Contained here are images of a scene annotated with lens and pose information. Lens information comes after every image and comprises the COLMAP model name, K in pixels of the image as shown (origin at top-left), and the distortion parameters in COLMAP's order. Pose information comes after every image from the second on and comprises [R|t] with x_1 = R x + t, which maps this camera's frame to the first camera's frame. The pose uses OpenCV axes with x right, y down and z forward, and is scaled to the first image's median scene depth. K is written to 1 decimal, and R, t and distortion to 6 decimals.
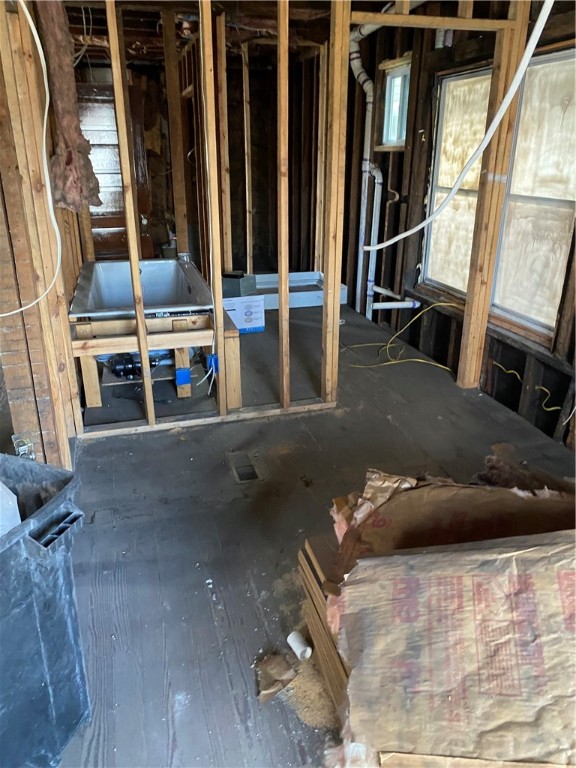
lens RADIAL K [[580.7, 0, 287.7], [0, 580.7, 382.4], [0, 0, 1]] dist [-0.002342, -0.003859]
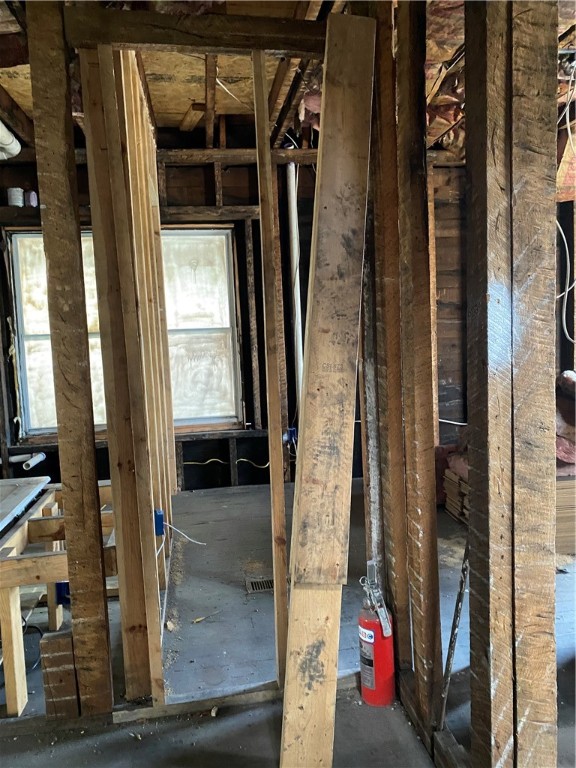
lens RADIAL K [[580.7, 0, 289.6], [0, 580.7, 383.3], [0, 0, 1]] dist [-0.002342, -0.003859]
pose [[0.102883, -0.109509, 0.988647, -0.859656], [0.402352, 0.913561, 0.059321, -0.186429], [-0.909686, 0.391681, 0.138051, 0.641111]]
